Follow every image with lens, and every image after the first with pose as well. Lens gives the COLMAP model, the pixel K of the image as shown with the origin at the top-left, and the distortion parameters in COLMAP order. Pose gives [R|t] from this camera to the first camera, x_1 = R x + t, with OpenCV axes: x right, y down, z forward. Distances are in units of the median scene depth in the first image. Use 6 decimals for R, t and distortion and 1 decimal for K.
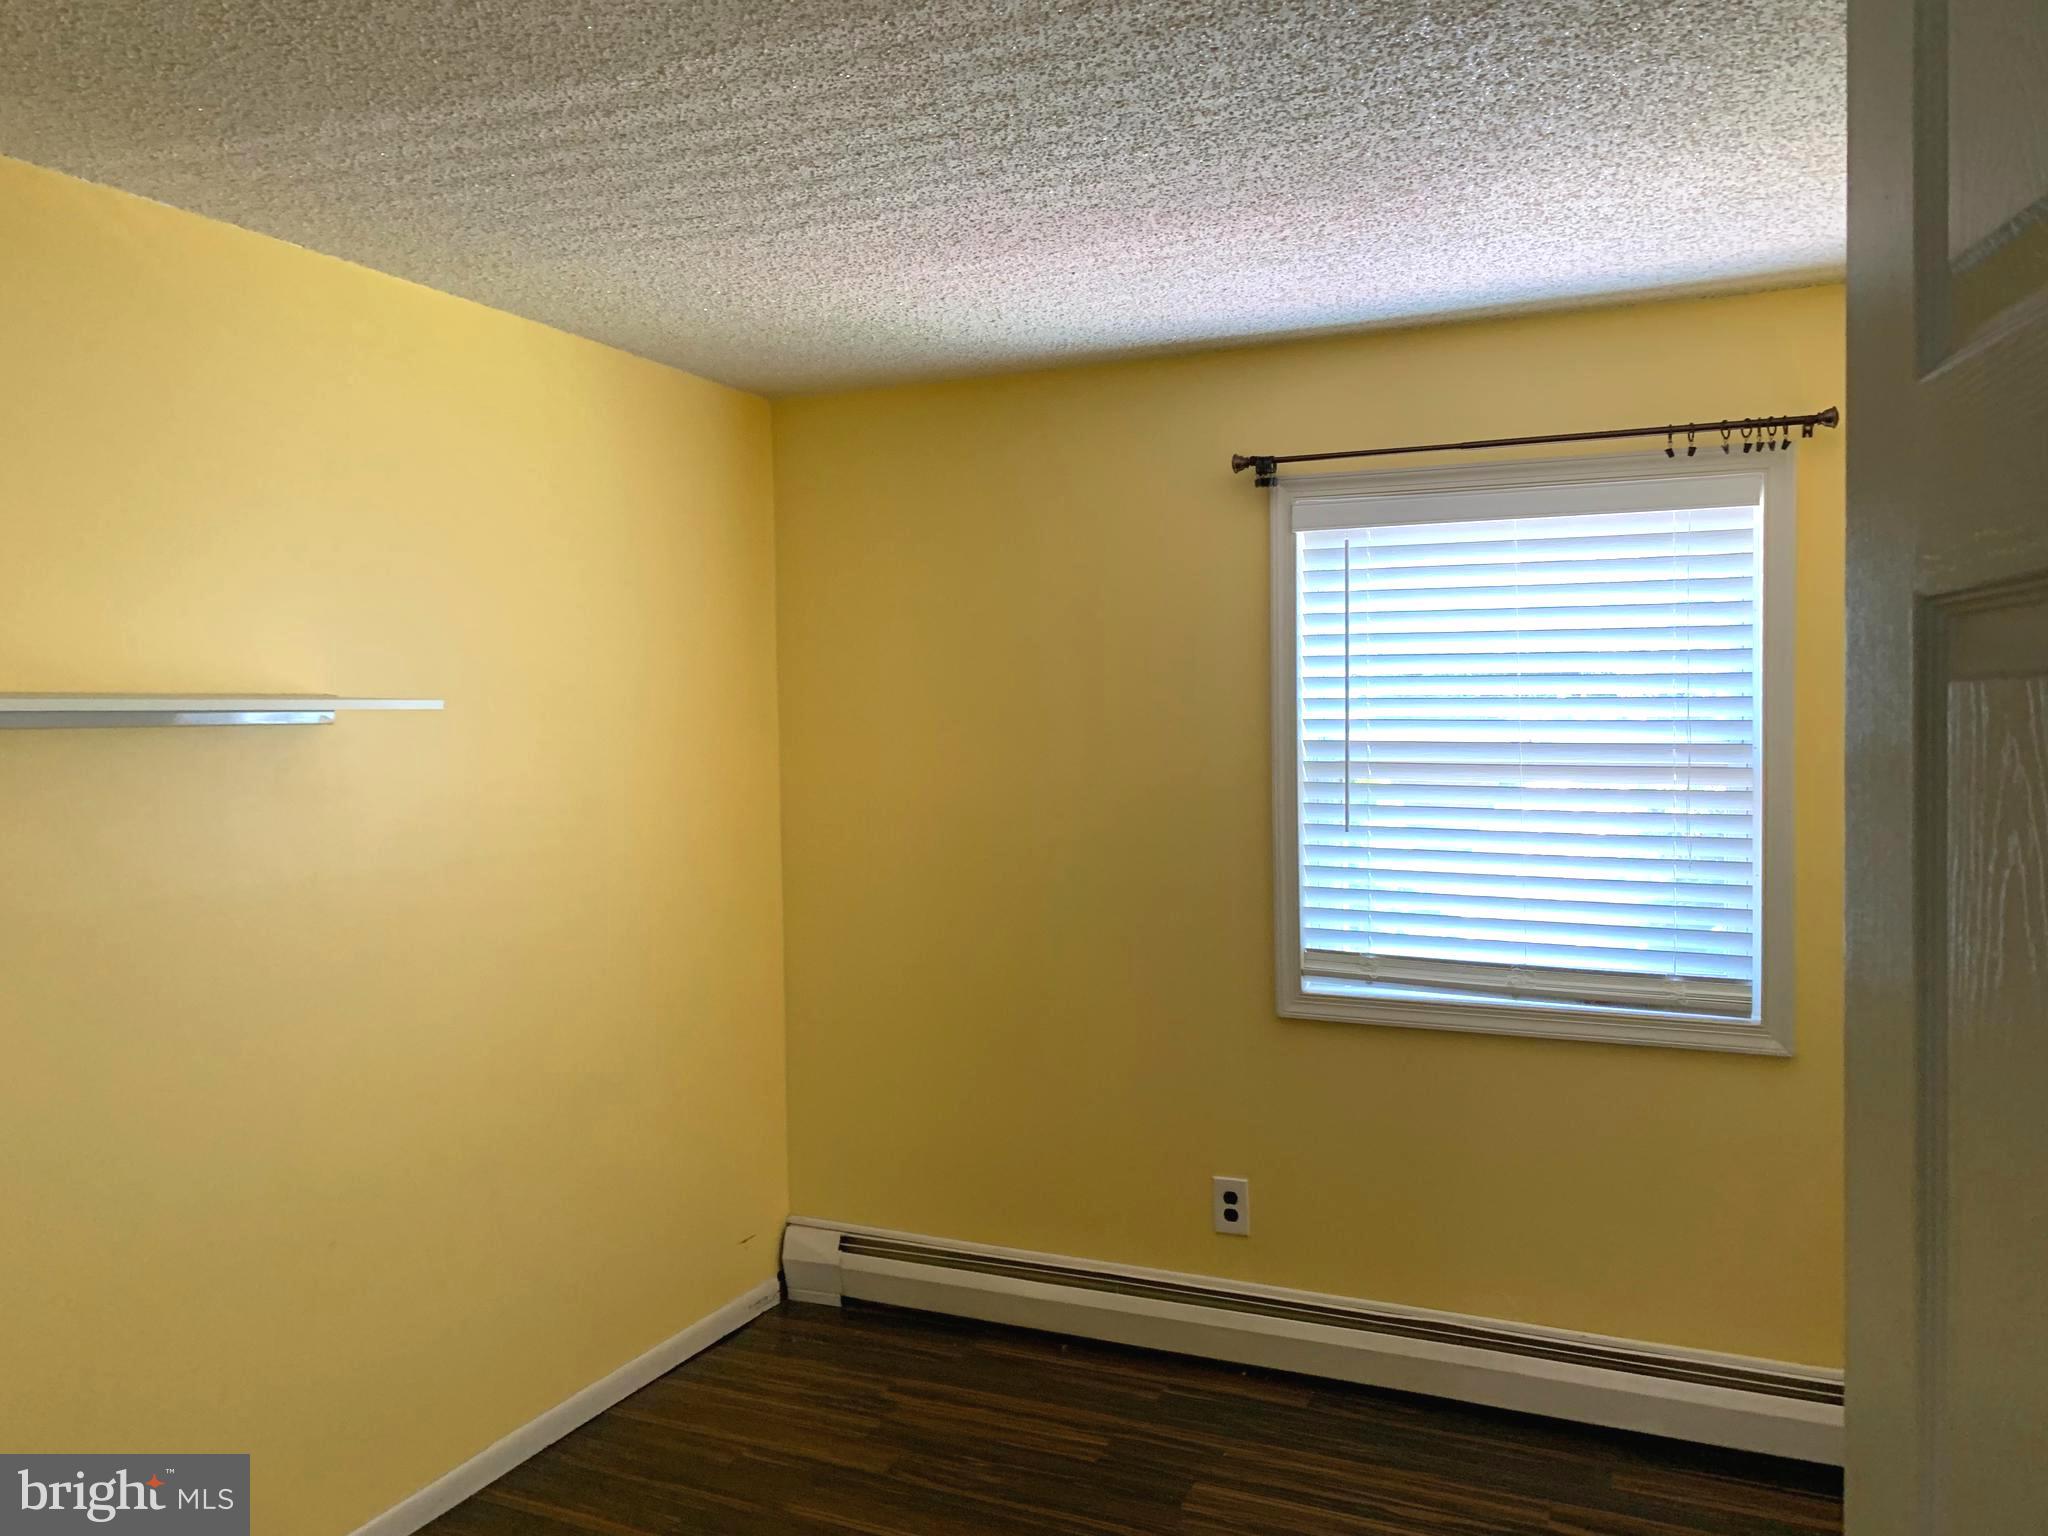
lens RADIAL K [[1587.5, 0, 1030.5], [0, 1587.5, 751.9], [0, 0, 1]] dist [0.068331, -0.081341]
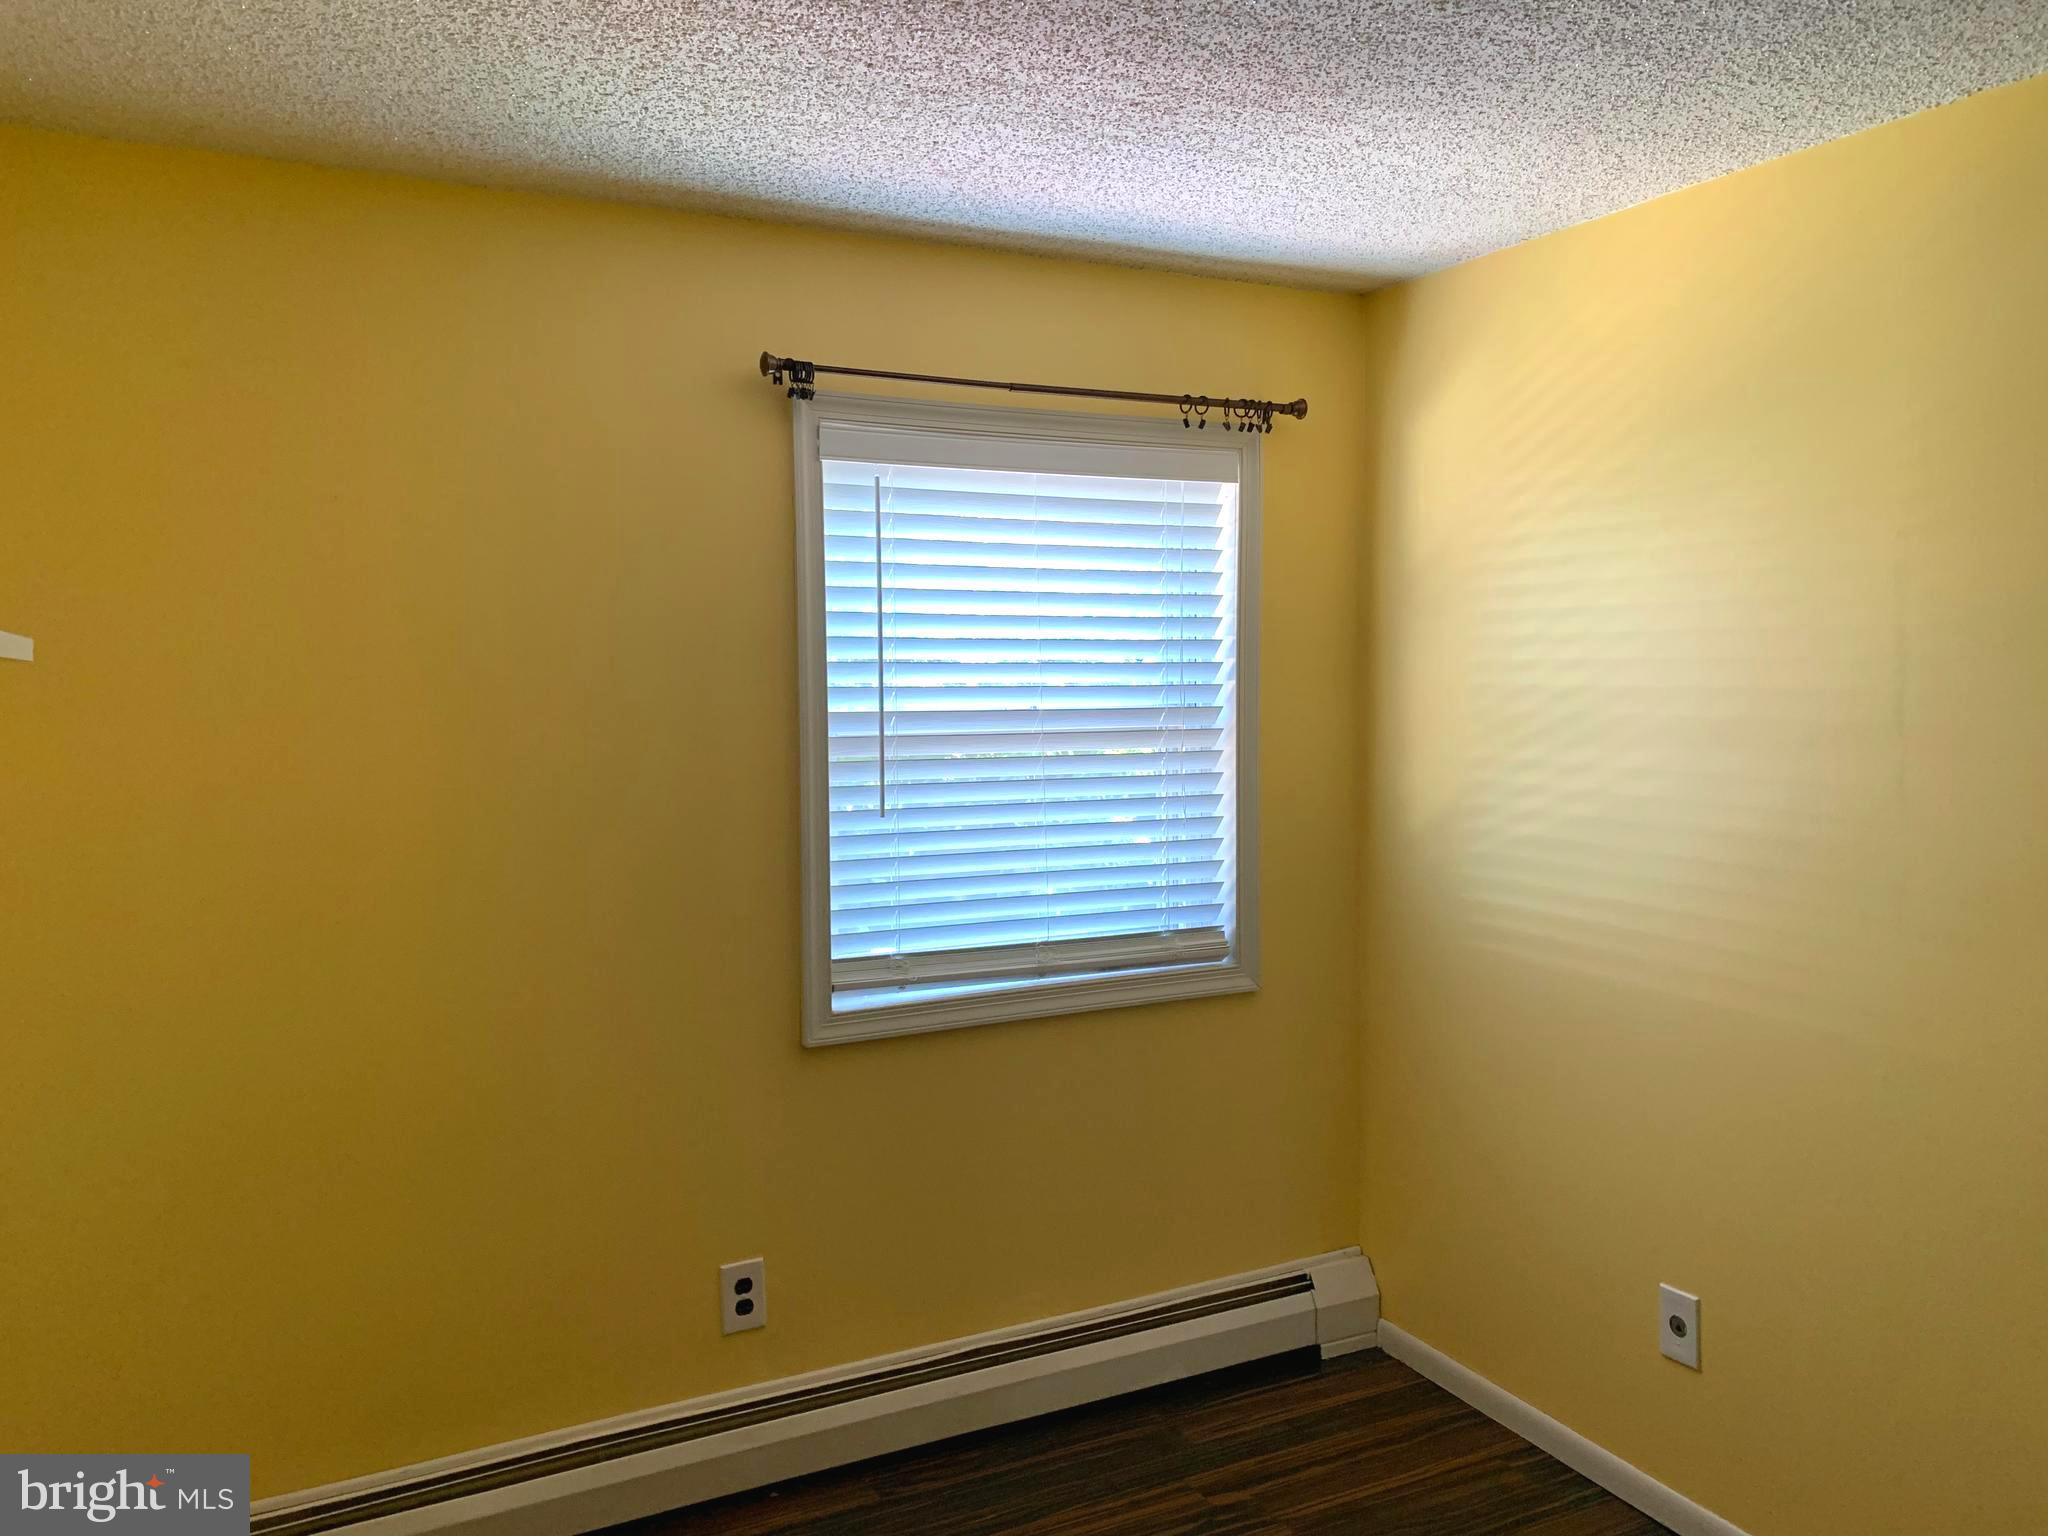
lens RADIAL K [[1605.5, 0, 997.7], [0, 1605.5, 773.0], [0, 0, 1]] dist [0.196586, -0.398616]
pose [[0.608578, -0.045044, 0.792214, -0.455641], [0.030434, 0.998978, 0.033421, -0.001099], [-0.792910, 0.003771, 0.609327, 0.418087]]
